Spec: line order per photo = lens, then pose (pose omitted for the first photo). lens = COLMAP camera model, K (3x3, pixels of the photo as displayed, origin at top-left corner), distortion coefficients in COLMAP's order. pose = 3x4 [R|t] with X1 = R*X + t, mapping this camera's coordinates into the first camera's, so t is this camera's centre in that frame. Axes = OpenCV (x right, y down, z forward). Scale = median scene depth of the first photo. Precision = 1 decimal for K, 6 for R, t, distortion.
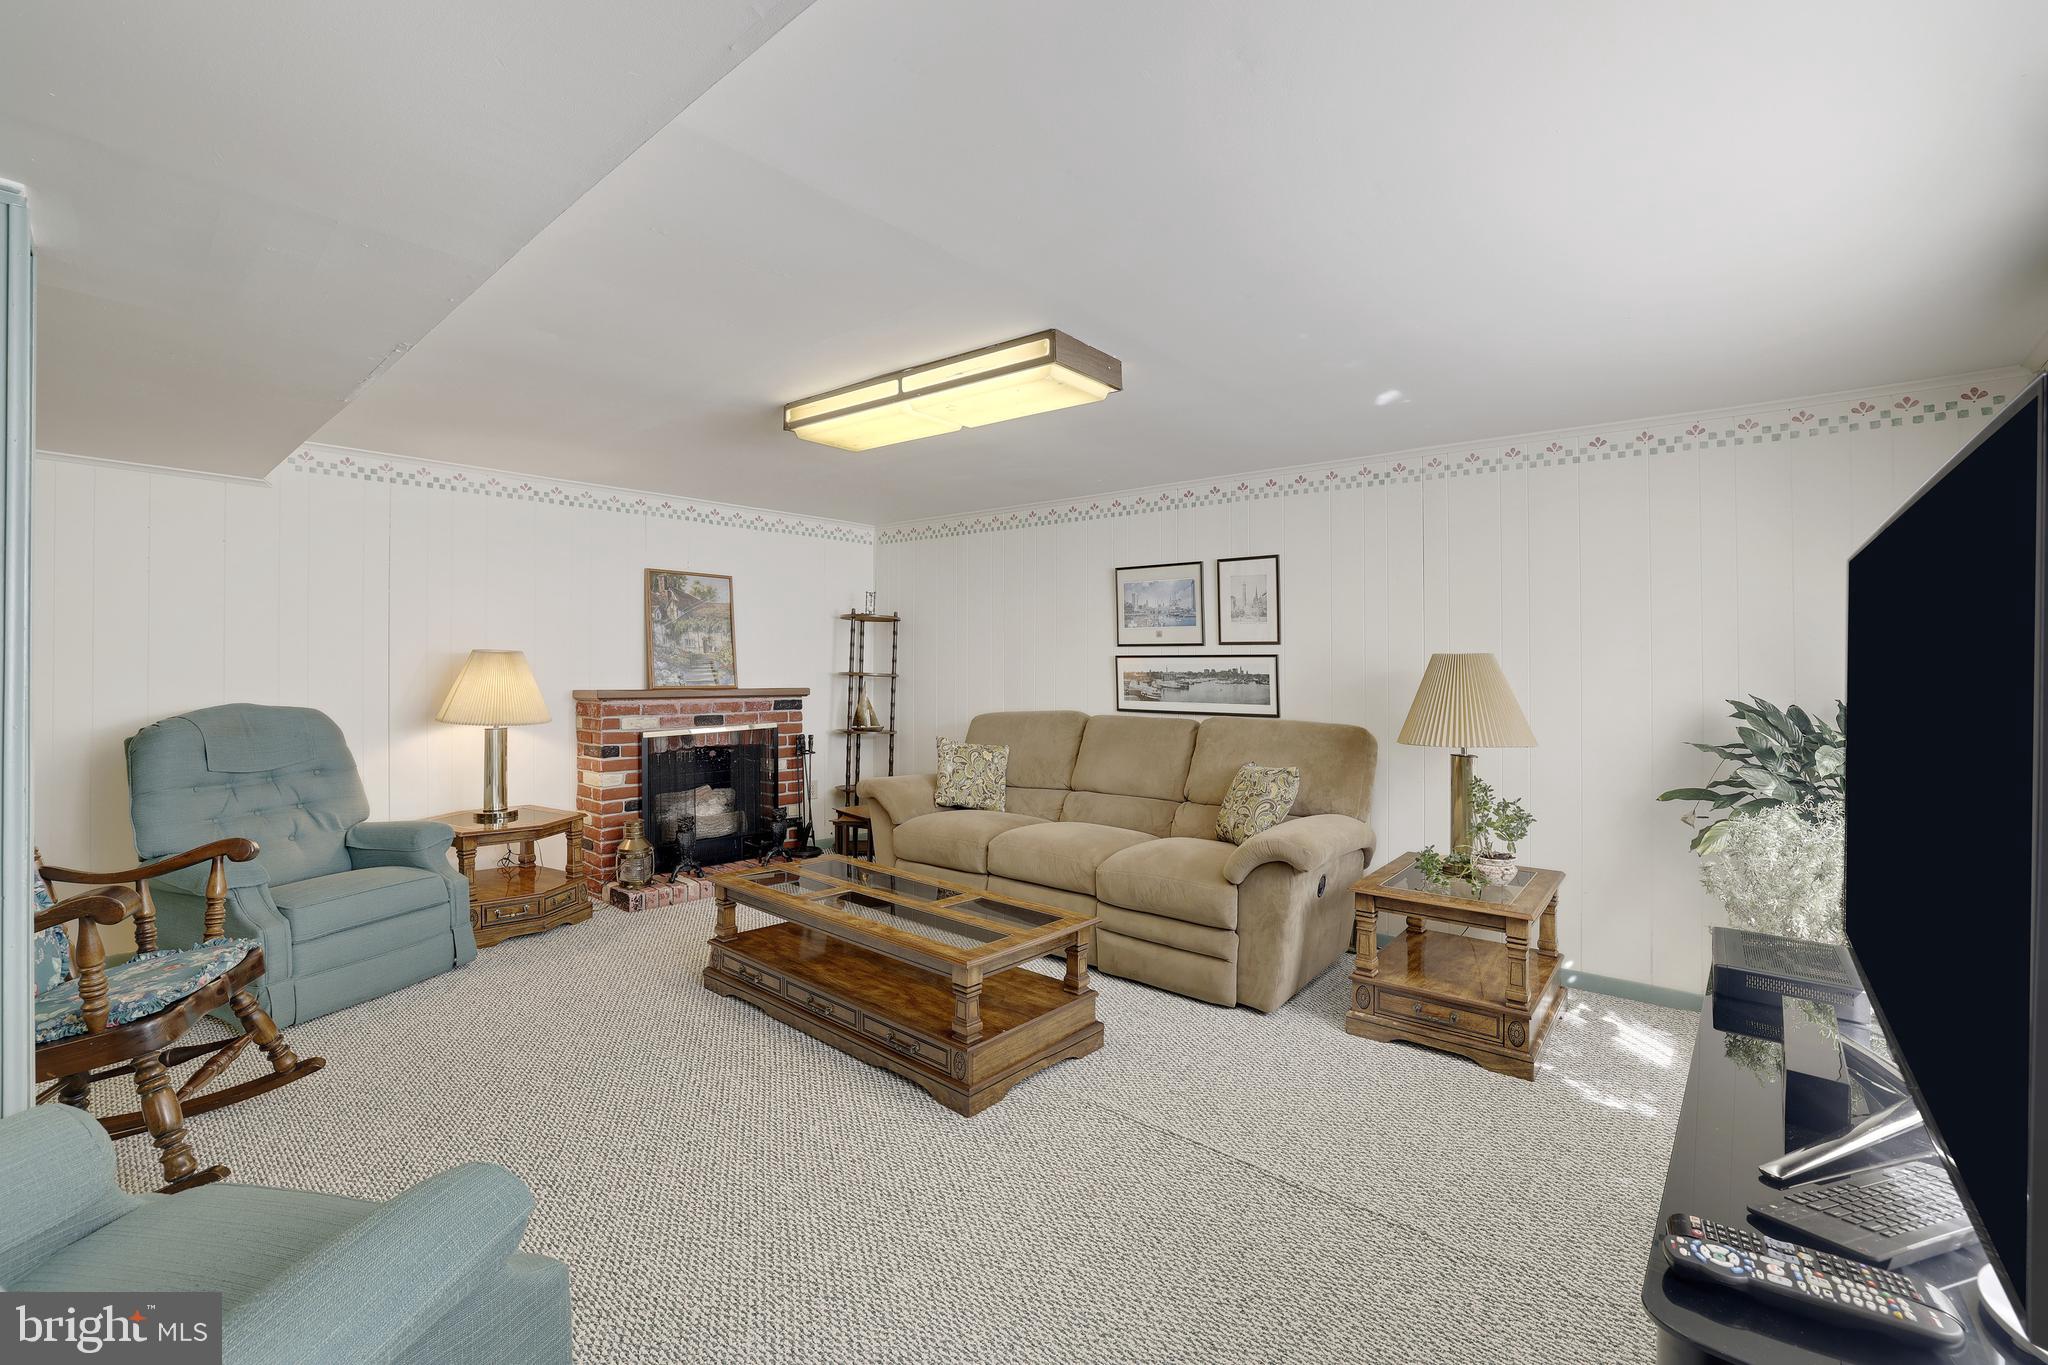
lens RADIAL K [[936.9, 0, 1024.9], [0, 936.9, 672.4], [0, 0, 1]] dist [-0.002206, 0.000194]
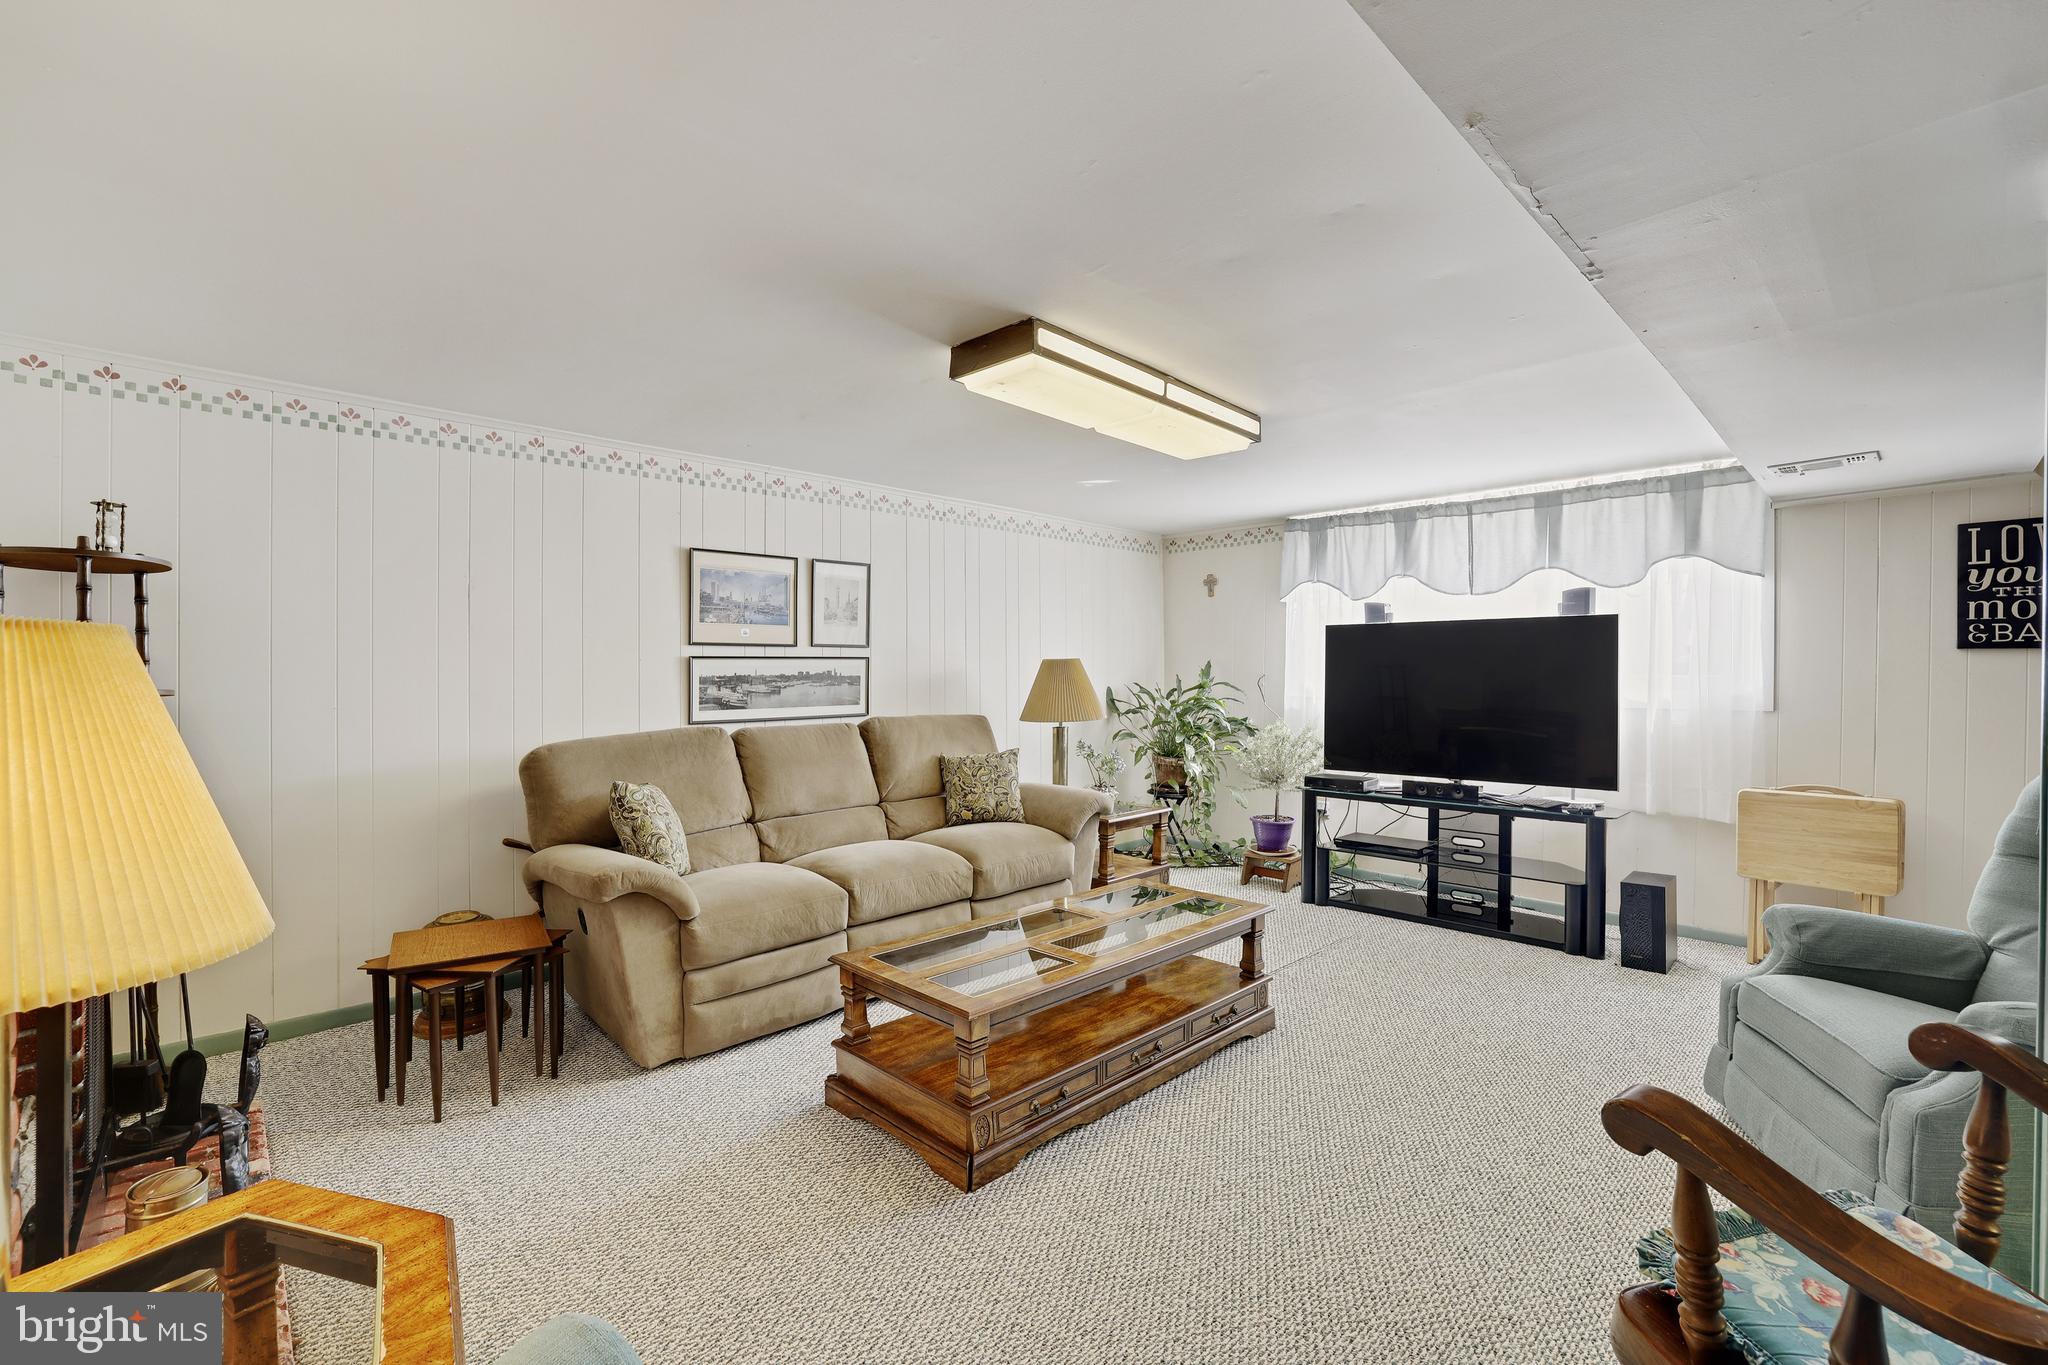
lens RADIAL K [[936.9, 0, 1030.9], [0, 936.9, 671.8], [0, 0, 1]] dist [-0.002206, 0.000194]
pose [[0.040499, -0.010211, 0.999127, -0.747459], [0.011089, 0.999891, 0.009770, -0.009859], [-0.999118, 0.010683, 0.040608, 0.723702]]
